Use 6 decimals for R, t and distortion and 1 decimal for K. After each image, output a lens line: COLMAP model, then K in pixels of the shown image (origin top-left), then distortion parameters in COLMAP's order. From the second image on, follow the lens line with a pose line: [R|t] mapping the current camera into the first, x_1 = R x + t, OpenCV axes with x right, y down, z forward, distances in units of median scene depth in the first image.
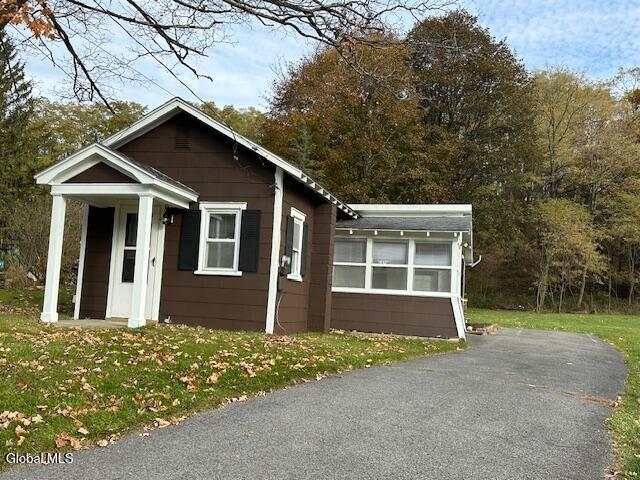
lens RADIAL K [[607.2, 0, 319.1], [0, 607.2, 239.8], [0, 0, 1]] dist [0.013129, 0.000000]
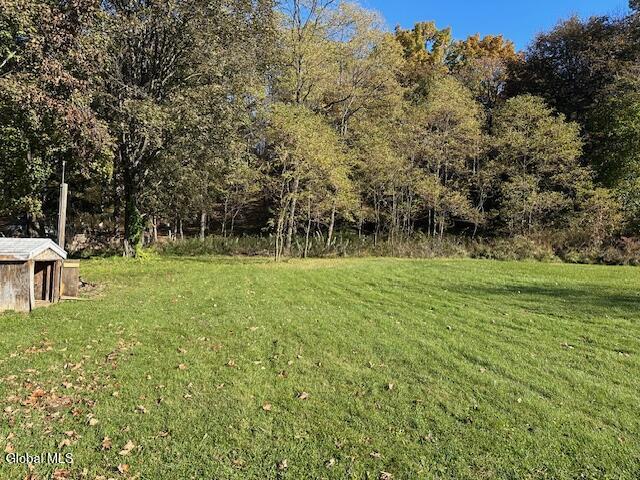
lens RADIAL K [[445.9, 0, 320.5], [0, 445.9, 240.9], [0, 0, 1]] dist [0.049613, -0.070834]
pose [[0.926663, -0.037252, 0.374043, 0.193139], [-0.004177, 0.993995, 0.109344, 0.033746], [-0.375870, -0.102888, 0.920943, 0.449085]]
